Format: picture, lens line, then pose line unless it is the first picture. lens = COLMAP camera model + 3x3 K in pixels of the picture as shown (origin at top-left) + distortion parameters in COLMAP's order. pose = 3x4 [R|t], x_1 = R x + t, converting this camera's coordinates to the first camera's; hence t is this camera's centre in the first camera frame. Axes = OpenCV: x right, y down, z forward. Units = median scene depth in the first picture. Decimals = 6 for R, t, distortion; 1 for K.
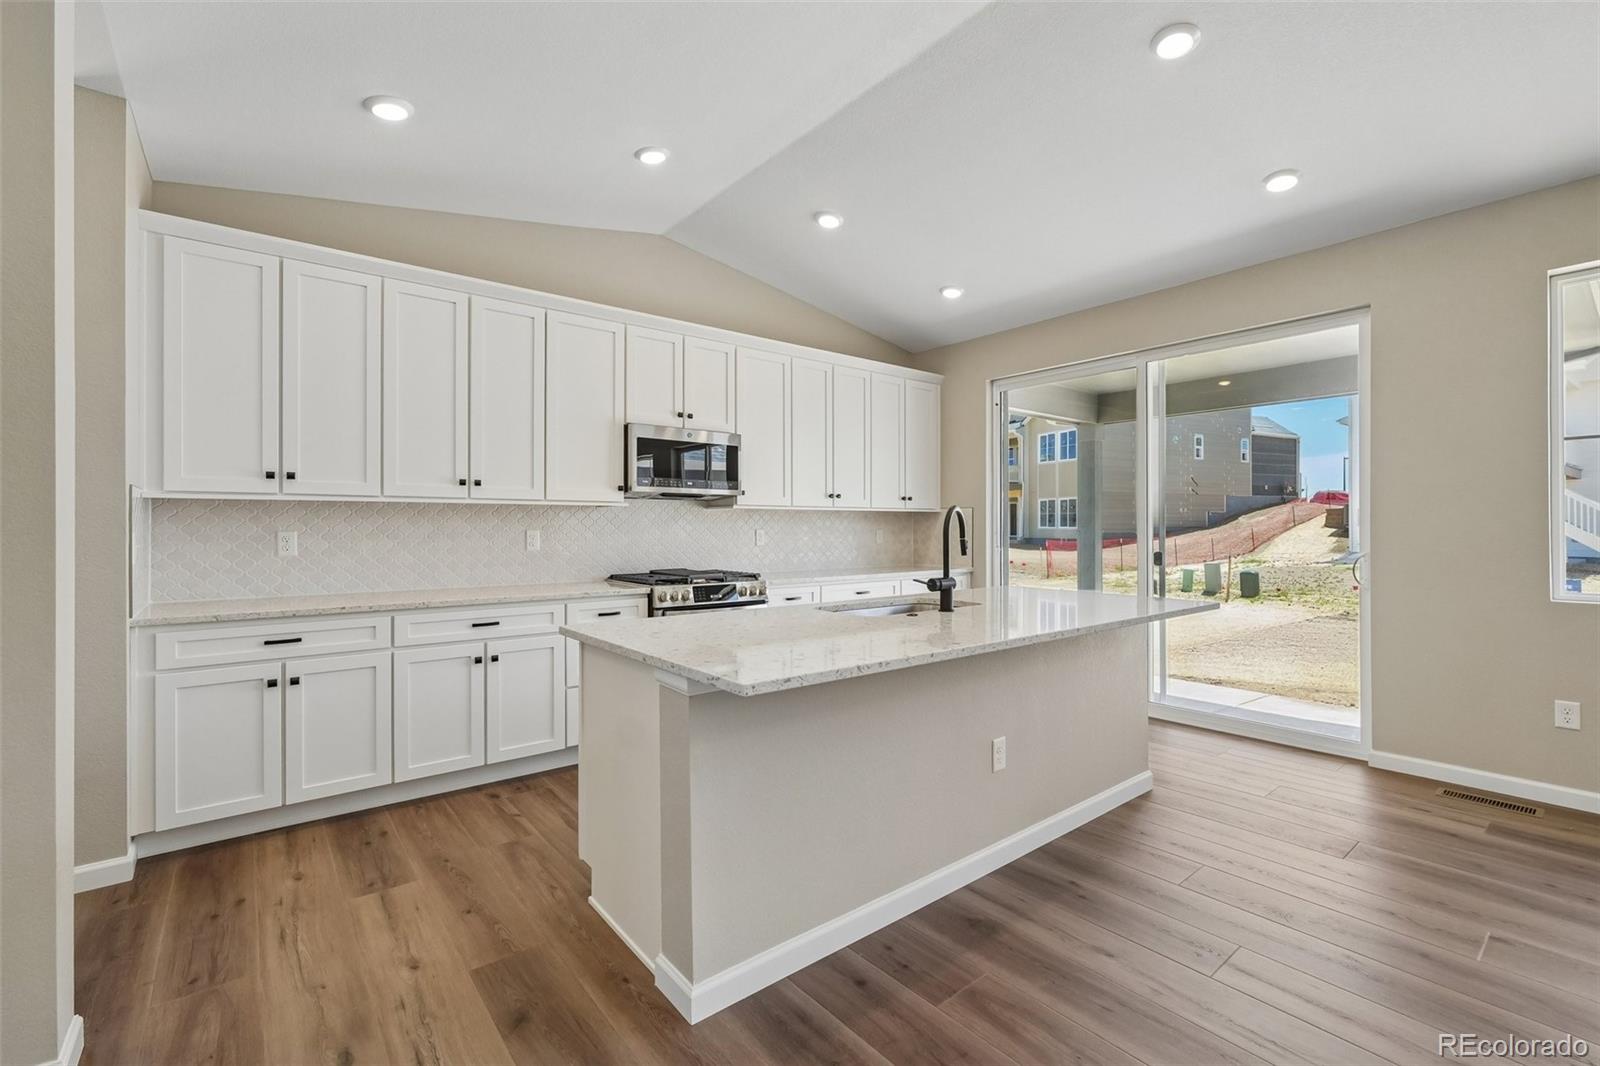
lens RADIAL K [[687.1, 0, 823.1], [0, 687.1, 527.8], [0, 0, 1]] dist [0.001291, 0.000307]
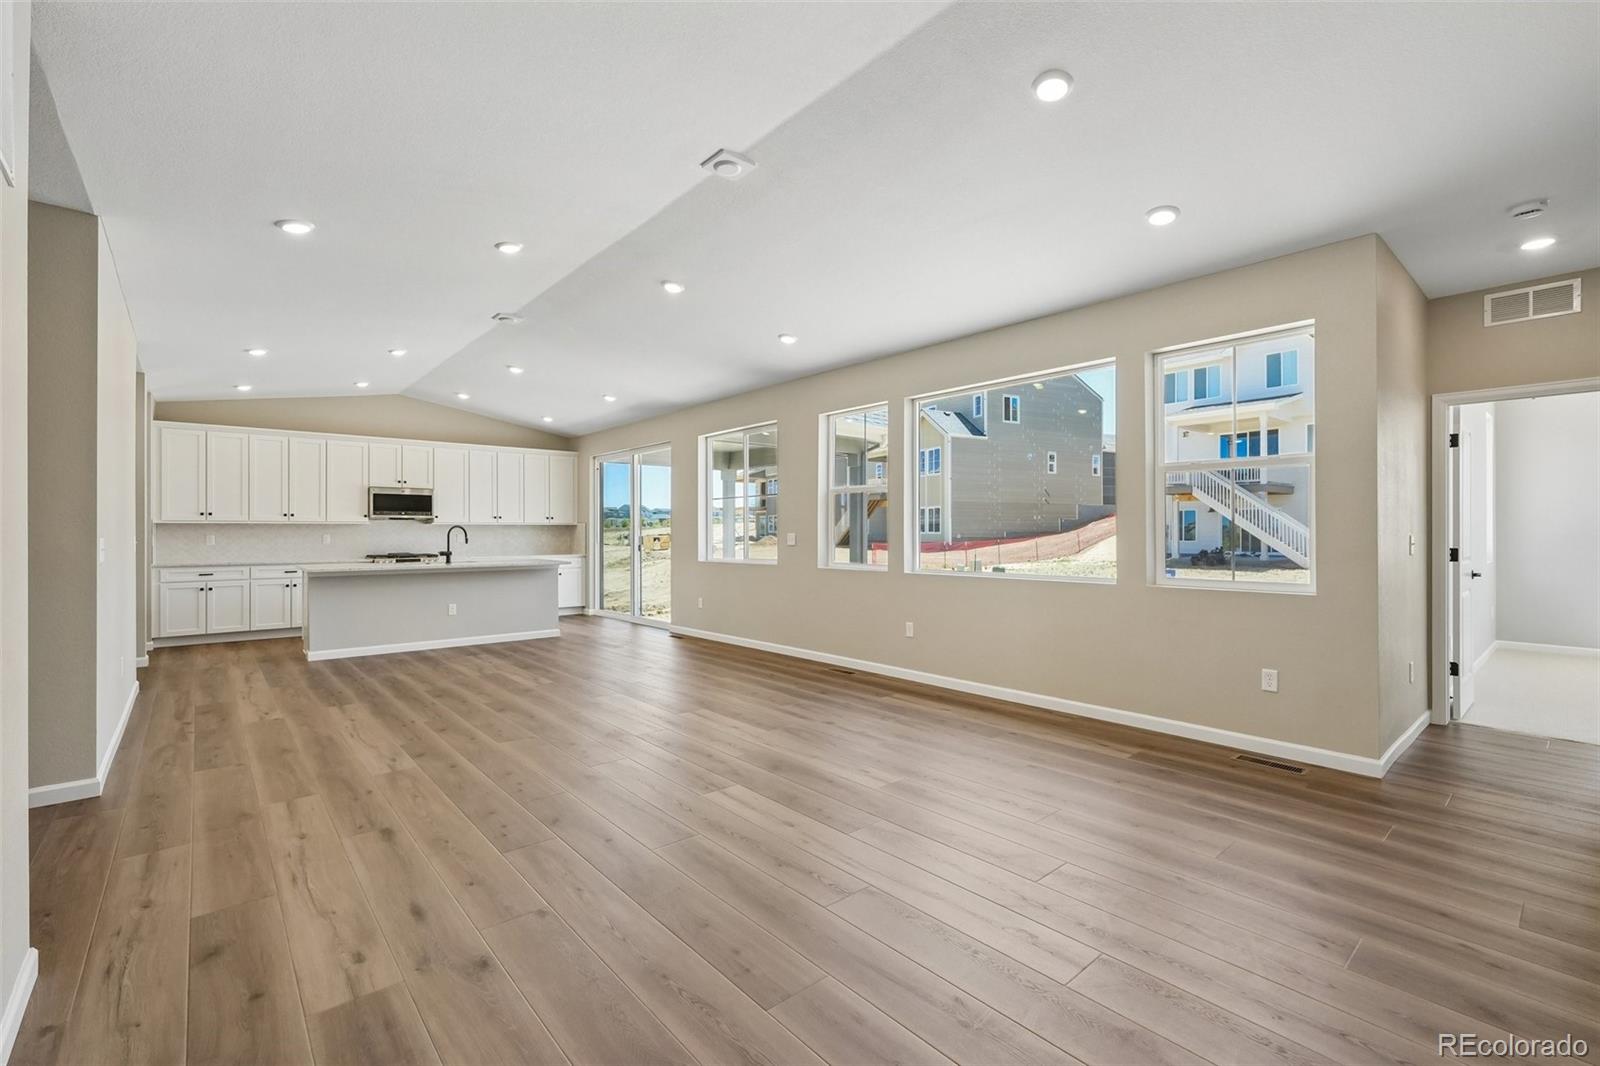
lens RADIAL K [[687.1, 0, 812.2], [0, 687.1, 530.0], [0, 0, 1]] dist [0.001291, 0.000307]
pose [[0.998958, -0.001711, 0.045607, 0.998861], [0.001987, 0.999980, -0.006016, 0.004131], [-0.045596, 0.006100, 0.998941, -1.230583]]
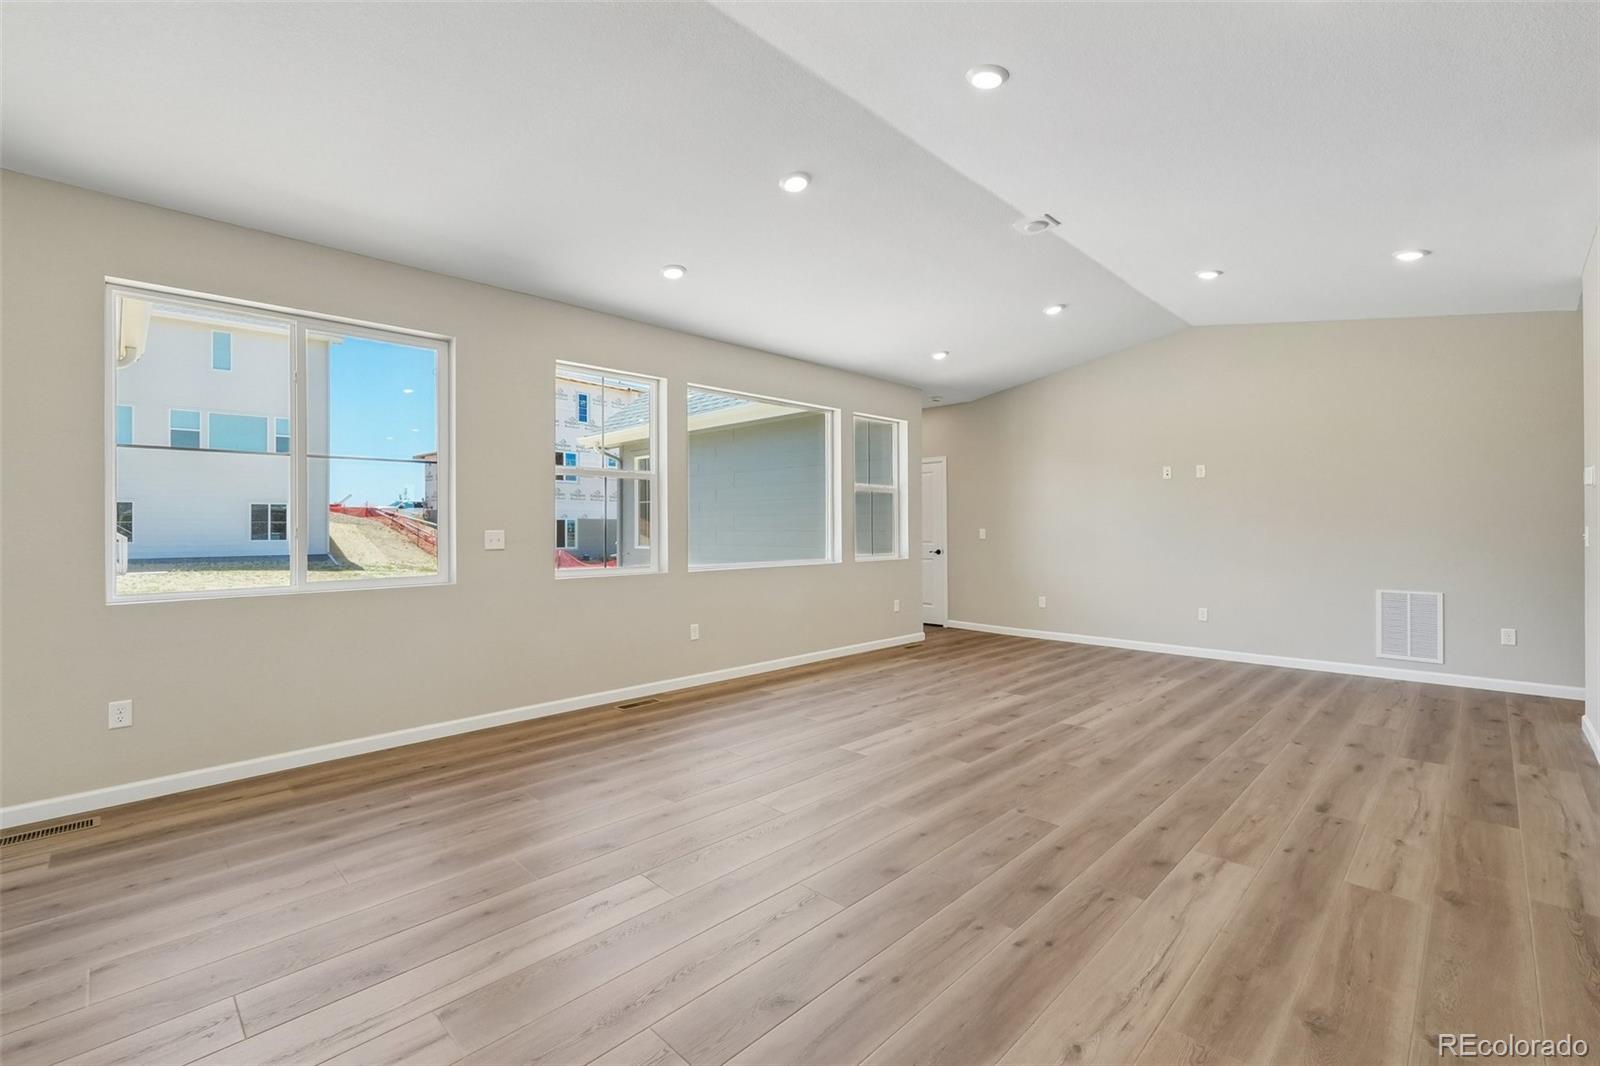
lens RADIAL K [[687.1, 0, 813.5], [0, 687.1, 505.4], [0, 0, 1]] dist [0.001291, 0.000307]
pose [[-0.116314, 0.035282, 0.992586, -2.260063], [0.005633, 0.999376, -0.034863, 0.017403], [-0.993197, 0.001536, -0.116440, 2.840352]]
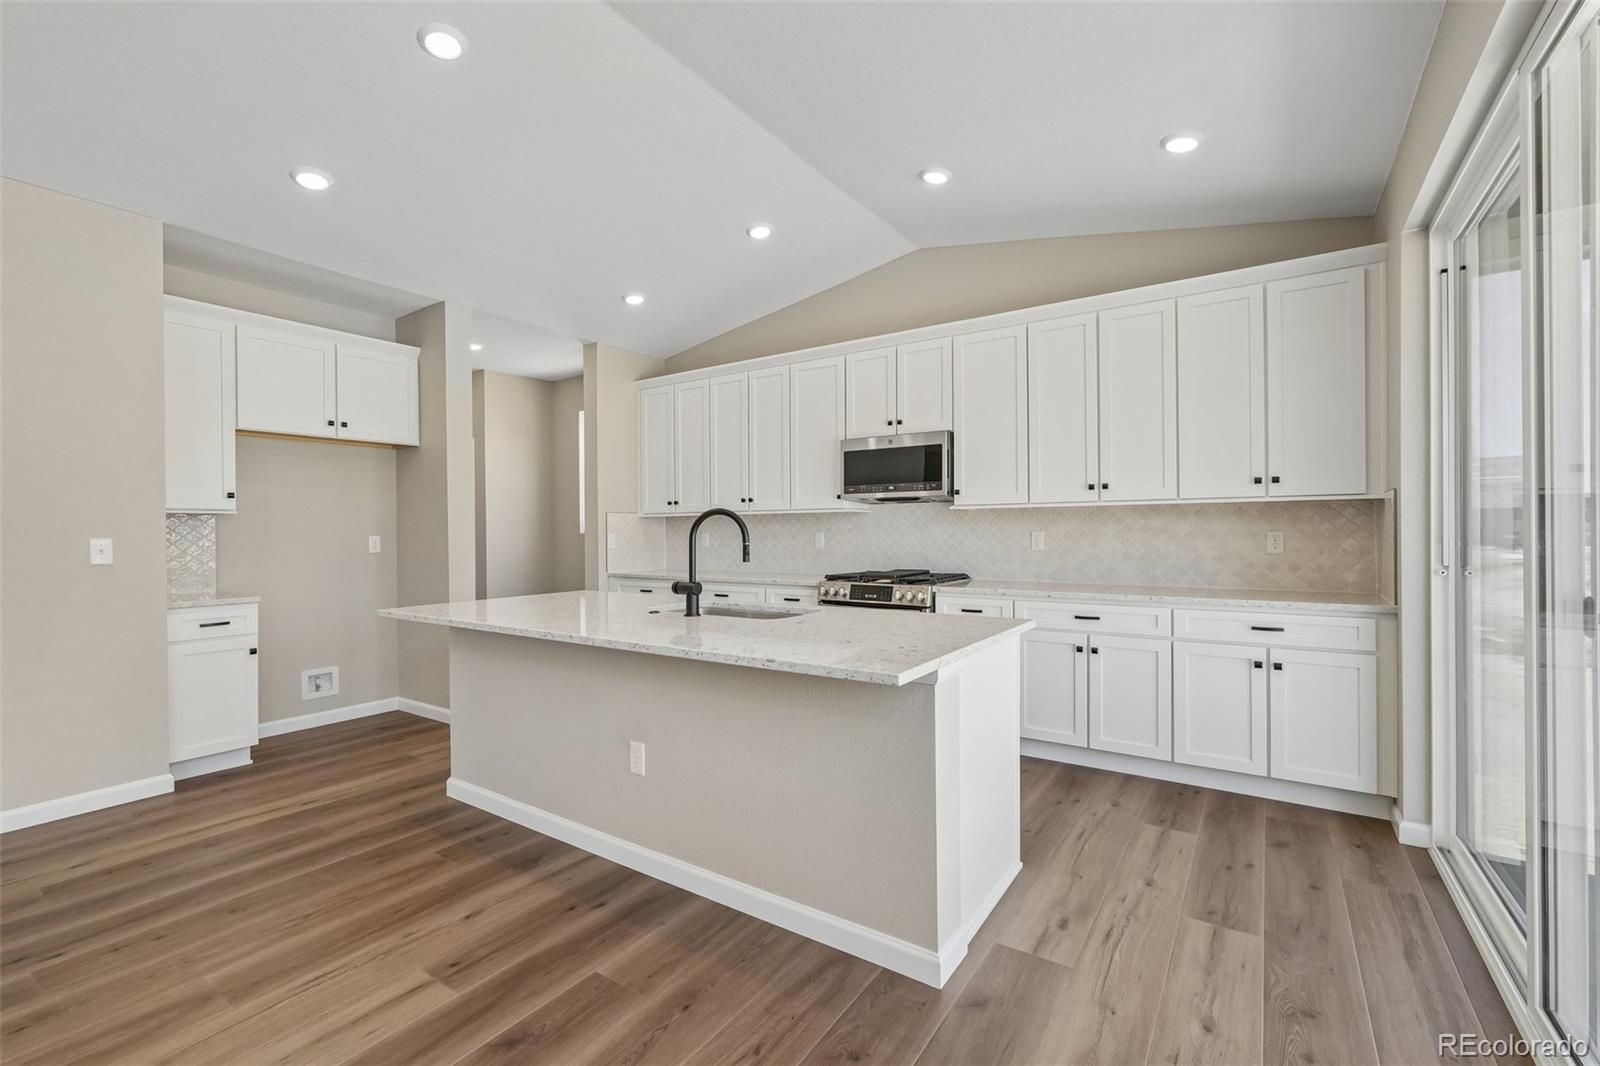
lens RADIAL K [[687.1, 0, 802.2], [0, 687.1, 540.1], [0, 0, 1]] dist [0.001291, 0.000307]
pose [[0.287895, 0.010722, -0.957602, 0.766785], [0.004718, 0.999909, 0.012614, 0.001202], [0.957650, -0.008149, 0.287819, 0.566969]]
